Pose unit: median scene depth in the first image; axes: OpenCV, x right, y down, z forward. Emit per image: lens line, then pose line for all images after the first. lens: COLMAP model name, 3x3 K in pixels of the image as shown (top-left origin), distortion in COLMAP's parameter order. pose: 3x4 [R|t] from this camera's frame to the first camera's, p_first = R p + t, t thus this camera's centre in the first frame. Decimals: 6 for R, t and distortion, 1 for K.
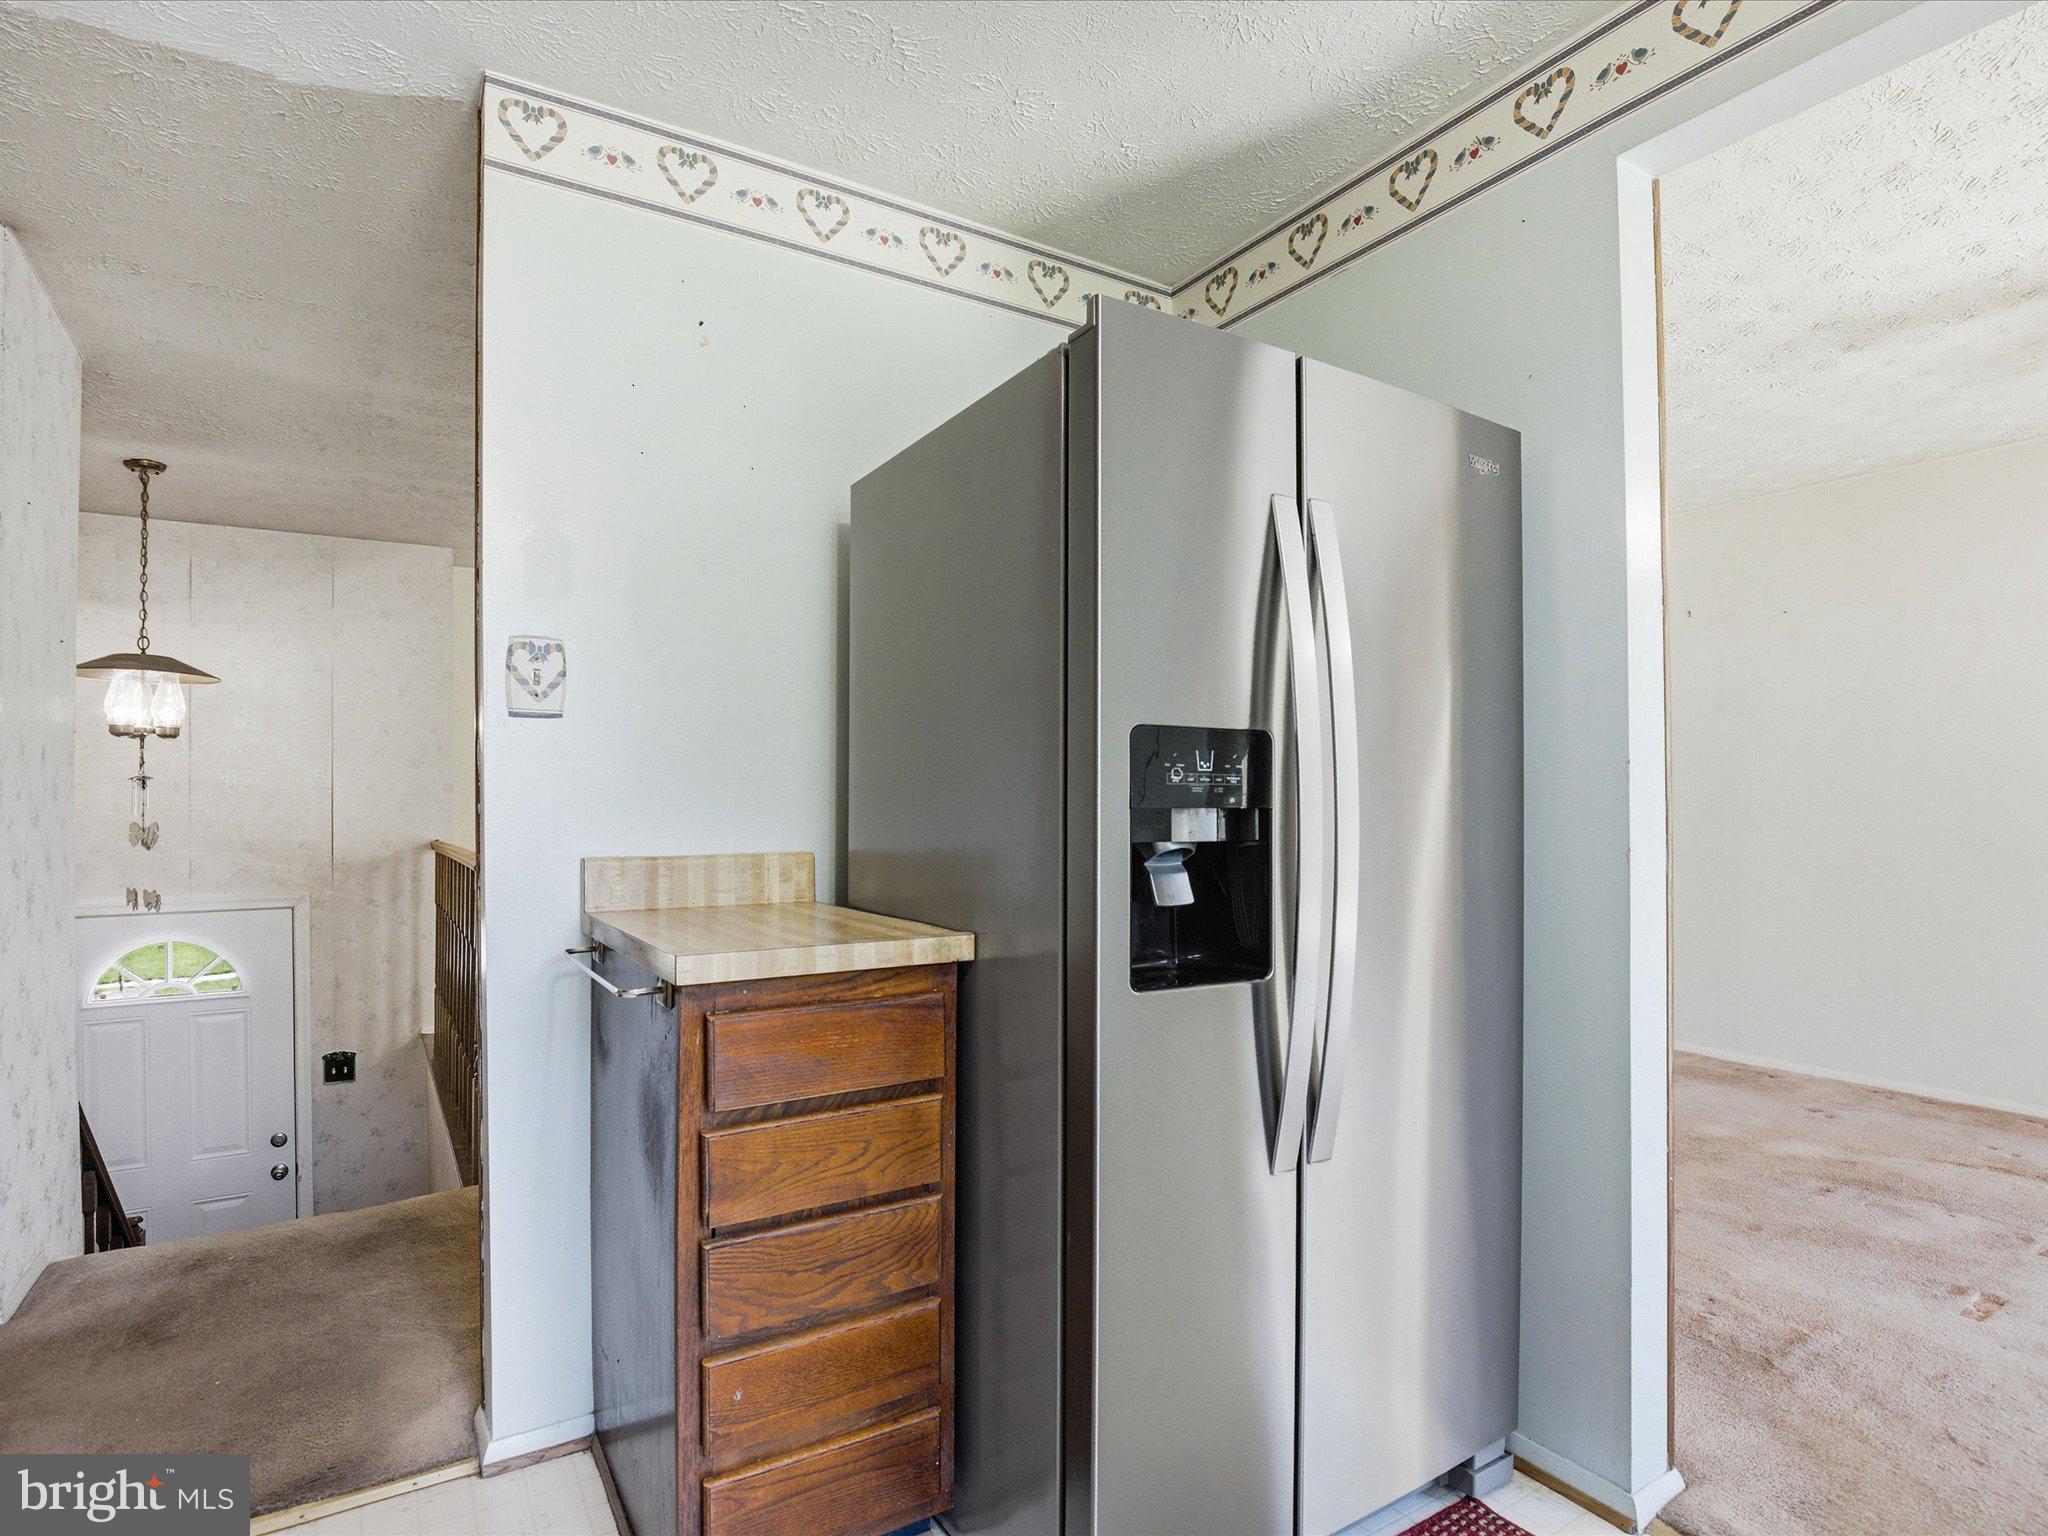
lens RADIAL K [[1061.8, 0, 1026.8], [0, 1061.8, 784.0], [0, 0, 1]] dist [-0.029538, 0.001545]
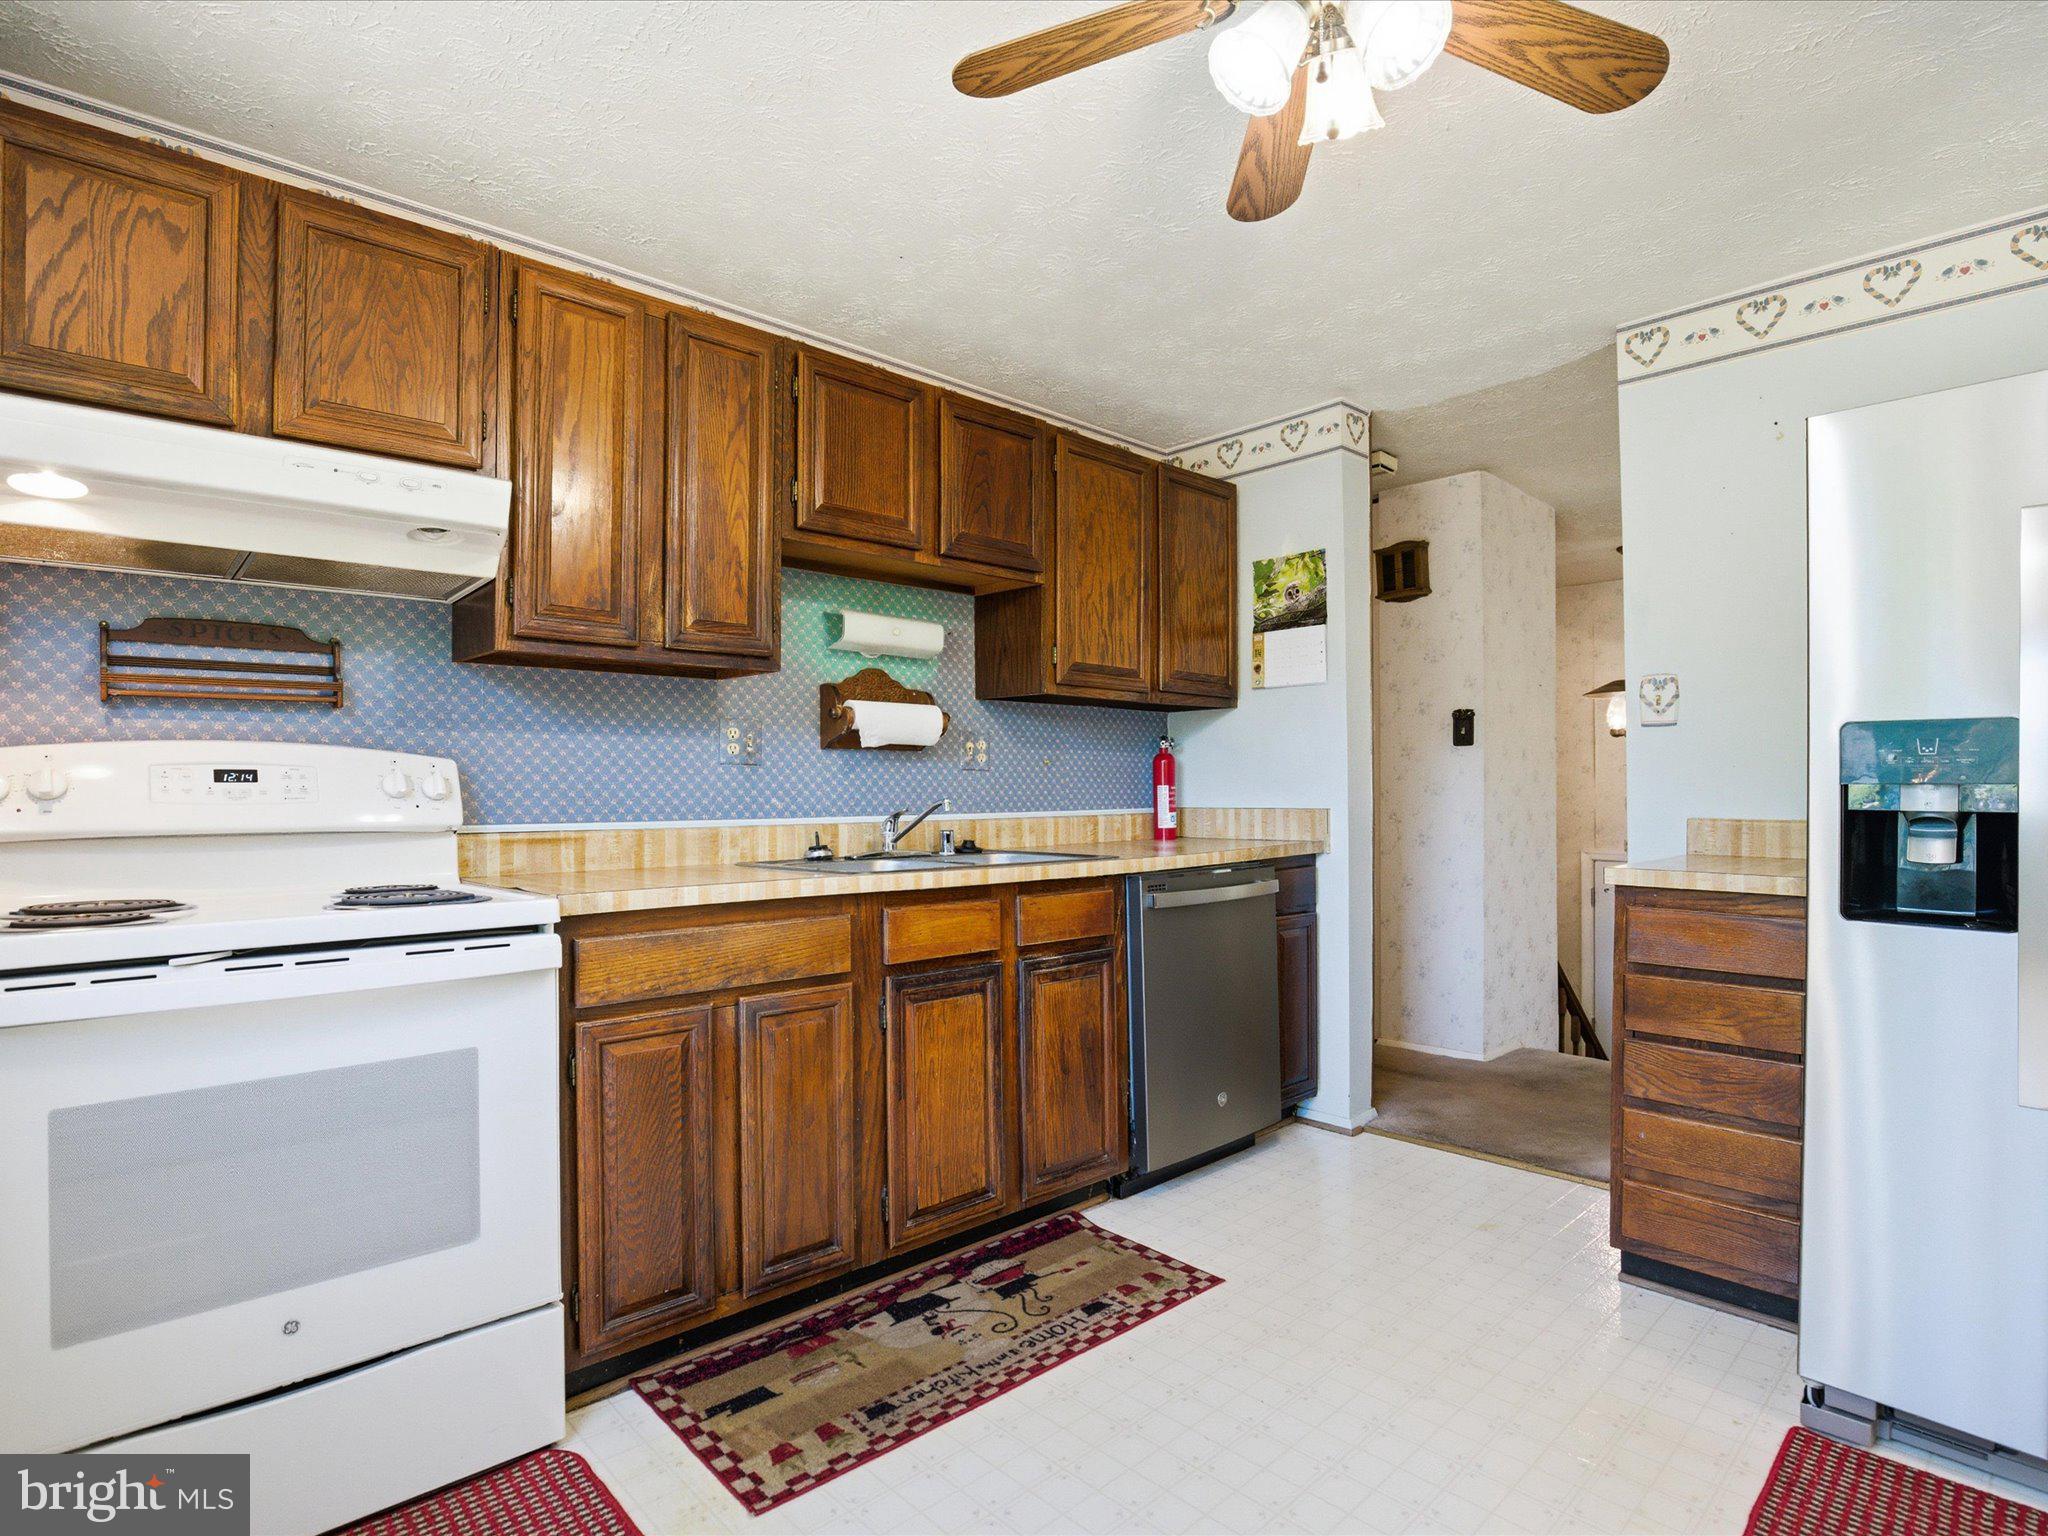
lens RADIAL K [[1061.8, 0, 1026.8], [0, 1061.8, 784.0], [0, 0, 1]] dist [-0.029538, 0.001545]
pose [[0.182631, 0.003556, -0.983175, 0.890662], [0.011317, 0.999920, 0.005718, 0.002448], [0.983116, -0.012171, 0.182576, -0.198222]]
